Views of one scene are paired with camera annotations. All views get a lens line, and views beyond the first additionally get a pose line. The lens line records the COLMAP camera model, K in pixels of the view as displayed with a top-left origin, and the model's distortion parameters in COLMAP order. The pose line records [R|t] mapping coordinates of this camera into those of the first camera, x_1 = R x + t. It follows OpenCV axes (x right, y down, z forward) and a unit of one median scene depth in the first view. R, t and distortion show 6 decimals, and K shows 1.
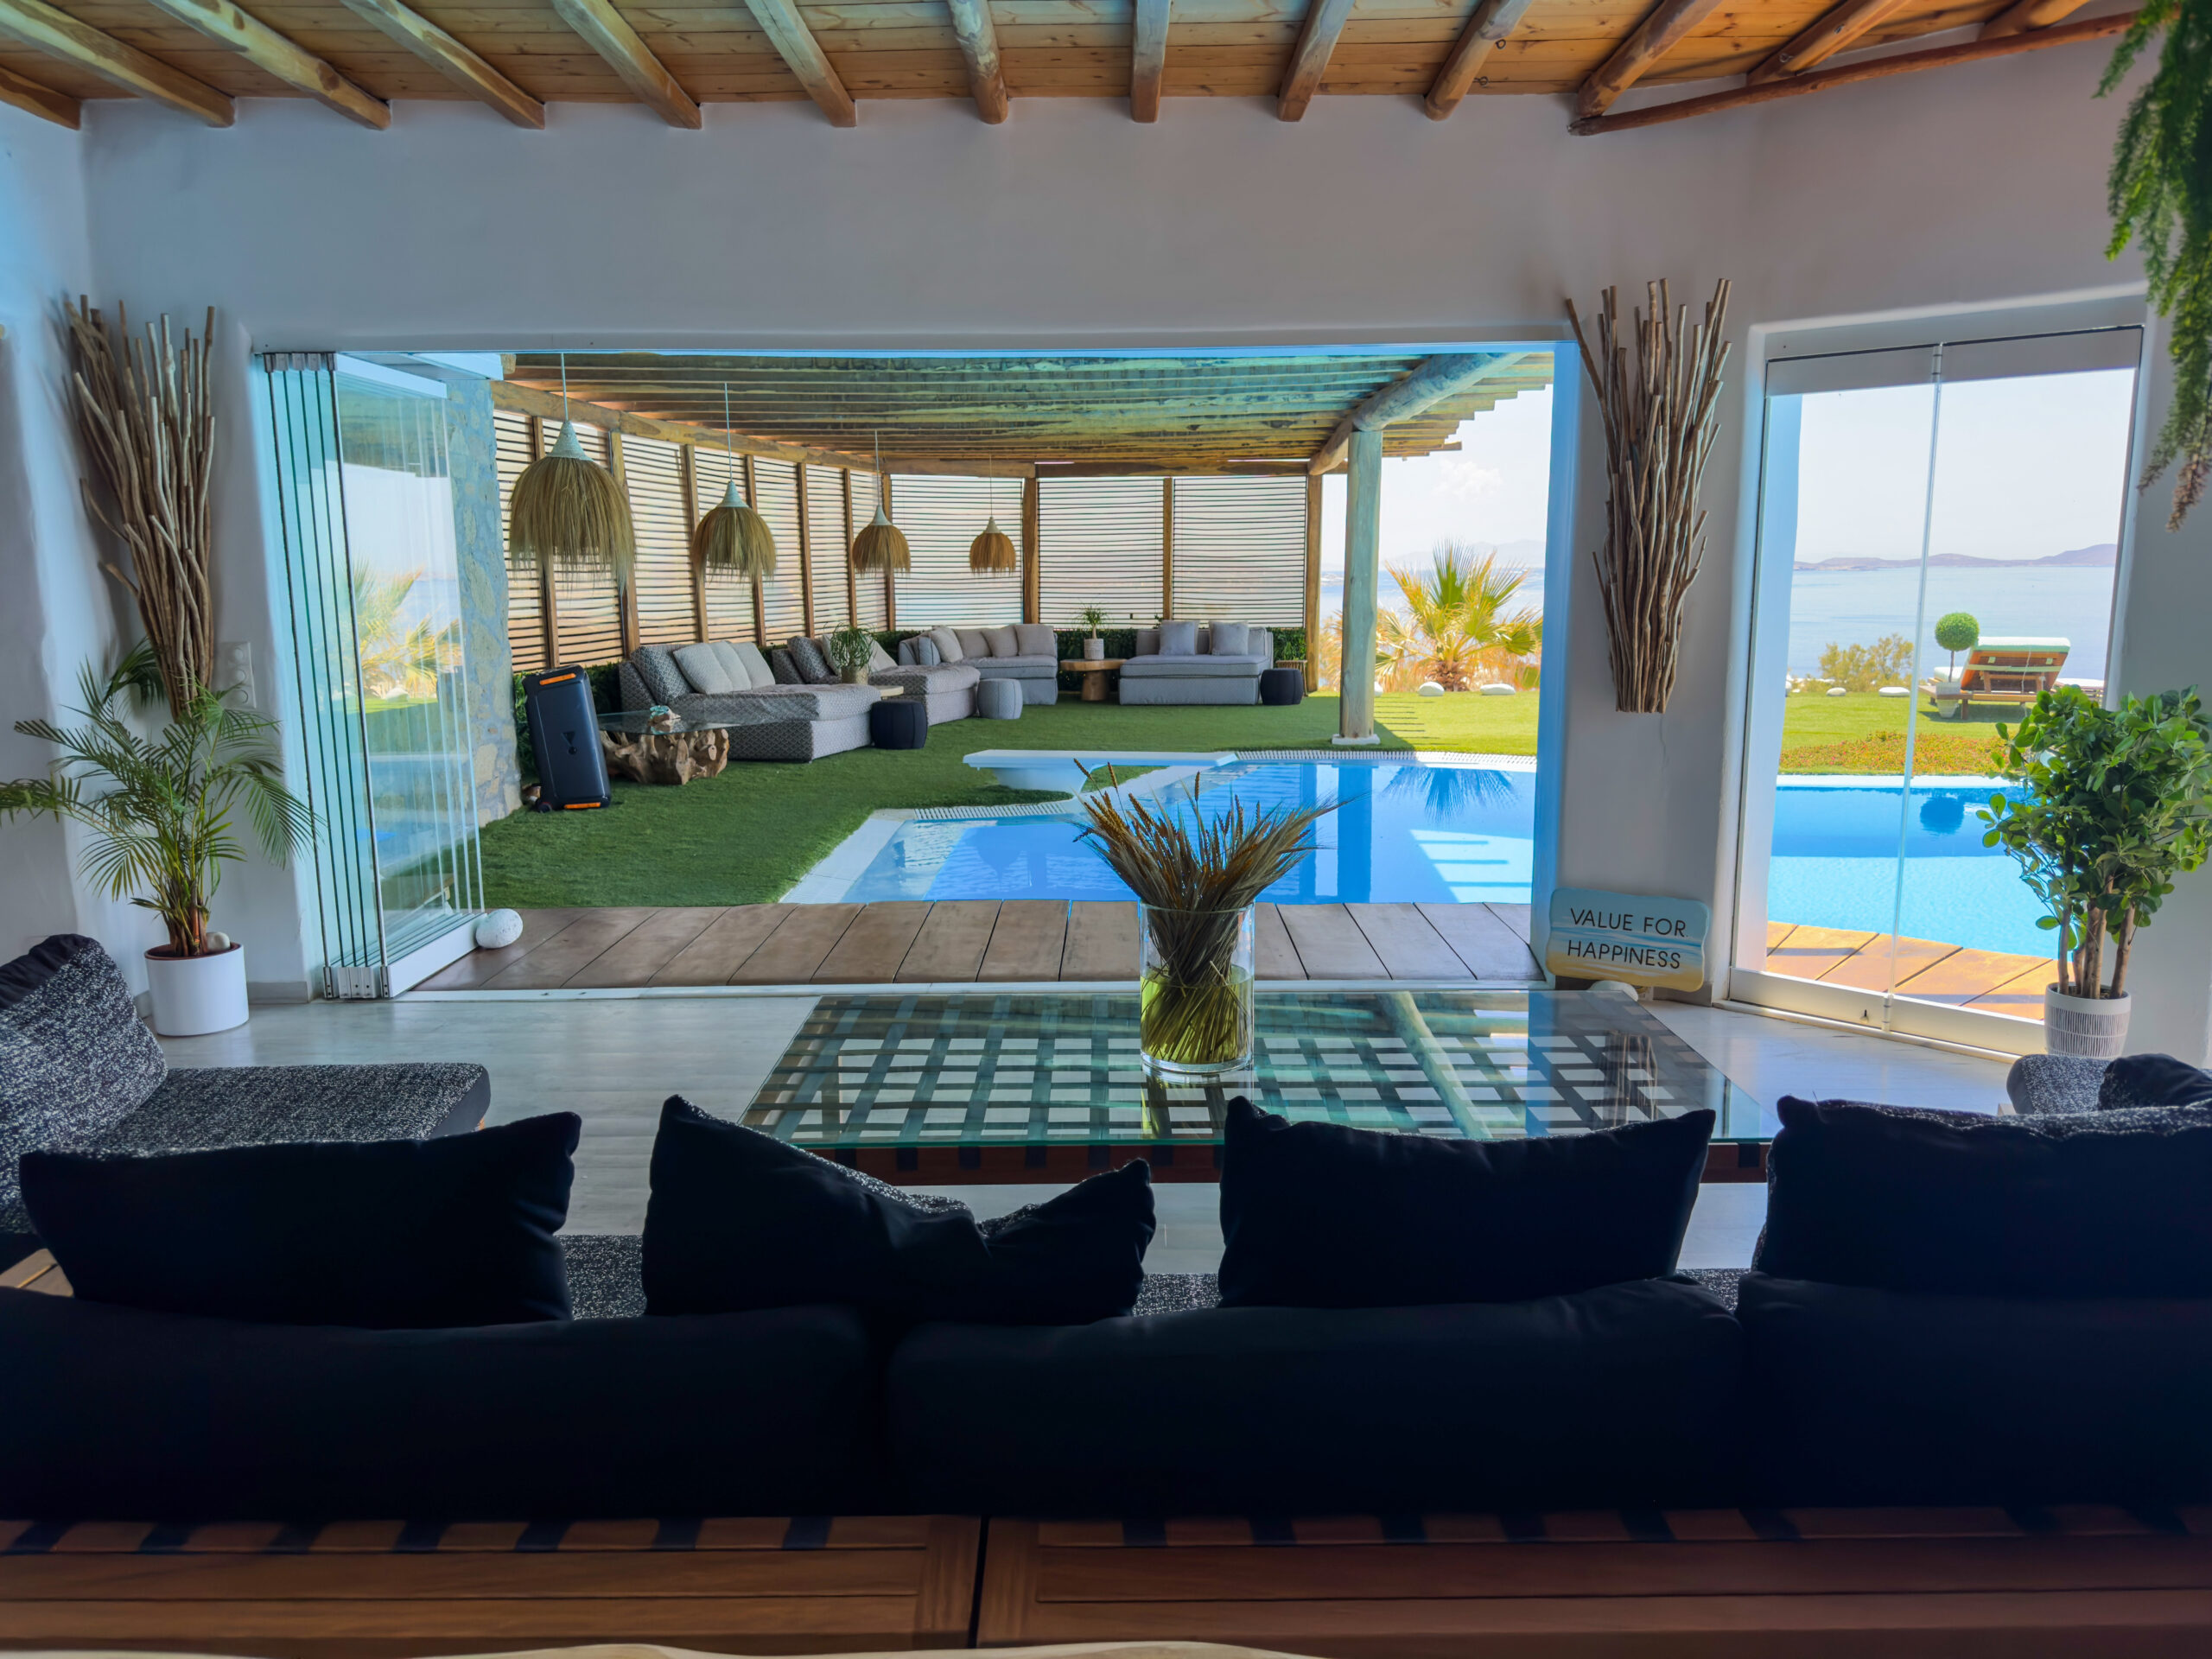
lens RADIAL K [[1544.1, 0, 1106.0], [0, 1544.1, 829.5], [0, 0, 1]] dist [0.119542, -0.123796]
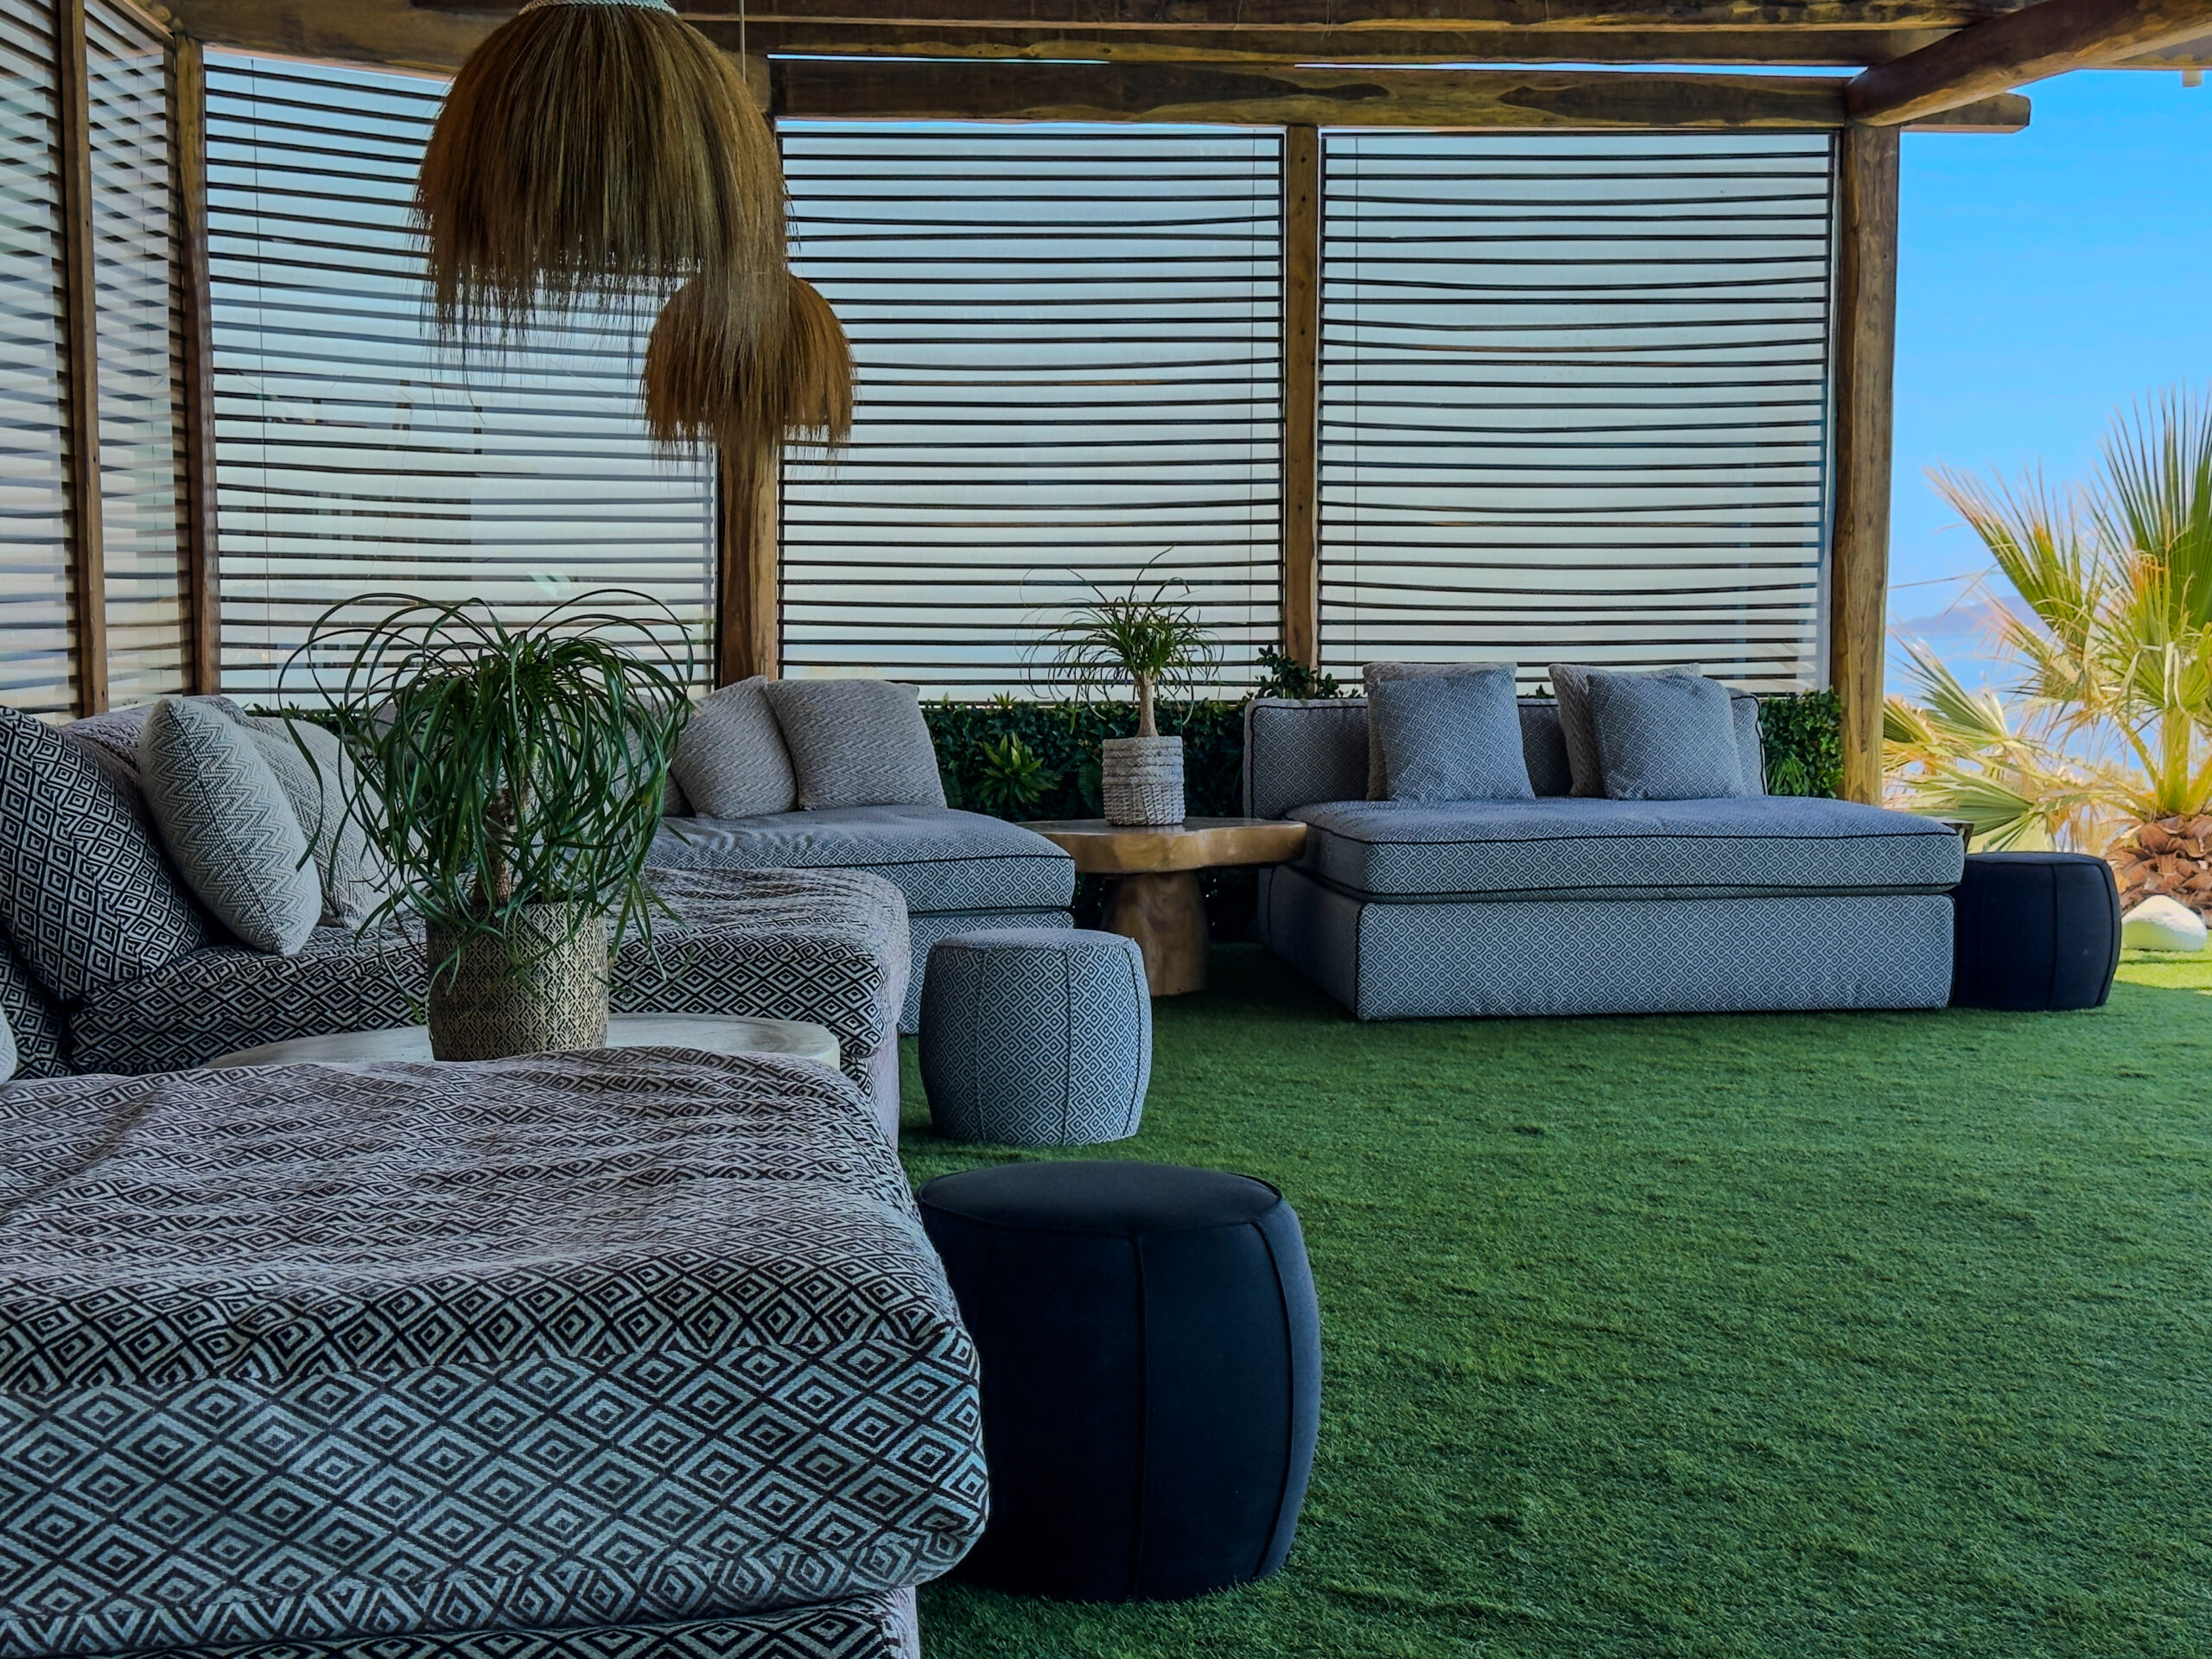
lens RADIAL K [[3131.9, 0, 1106.0], [0, 3131.9, 829.5], [0, 0, 1]] dist [0.113574, 0.023177]
pose [[0.958764, -0.013093, 0.283900, -0.151332], [0.041944, 0.994518, -0.095785, -0.063749], [-0.281090, 0.103743, 0.954058, 0.547595]]
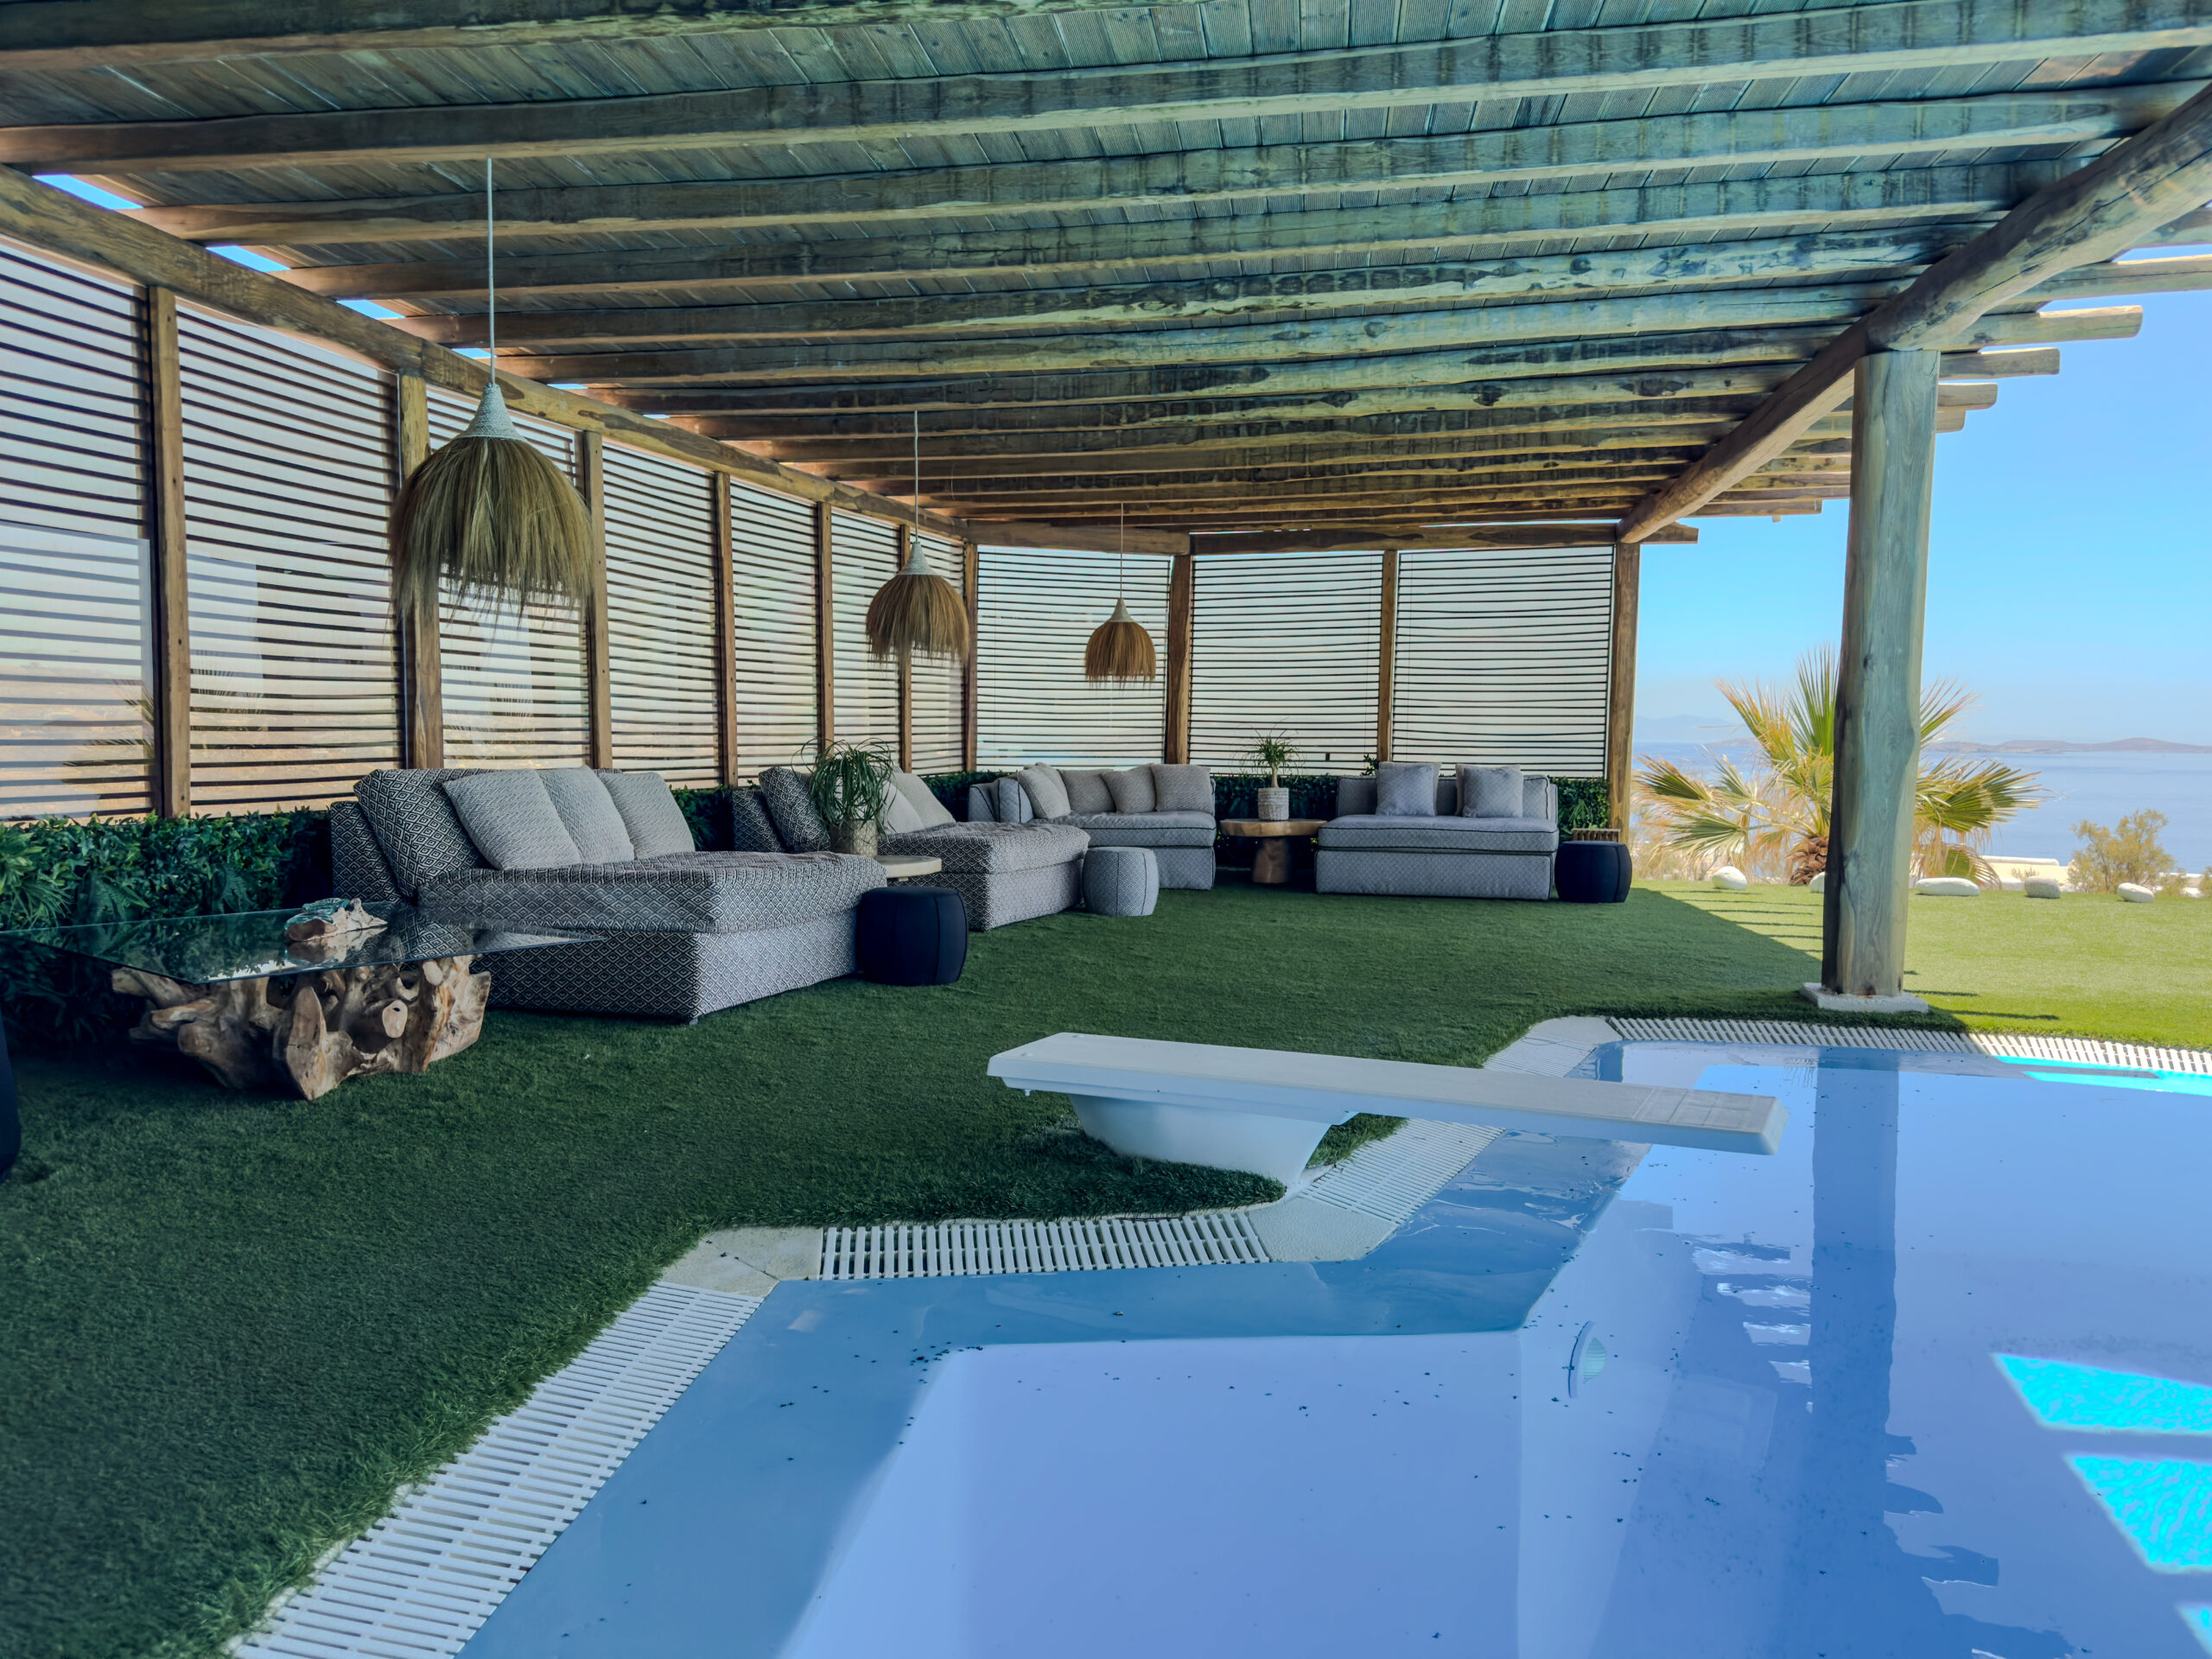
lens RADIAL K [[1544.1, 0, 1106.0], [0, 1544.1, 829.5], [0, 0, 1]] dist [0.119542, -0.123796]
pose [[0.995477, 0.023671, -0.092004, -0.017812], [-0.033184, 0.994098, -0.103283, -0.037824], [0.089016, 0.105869, 0.990388, 0.363696]]
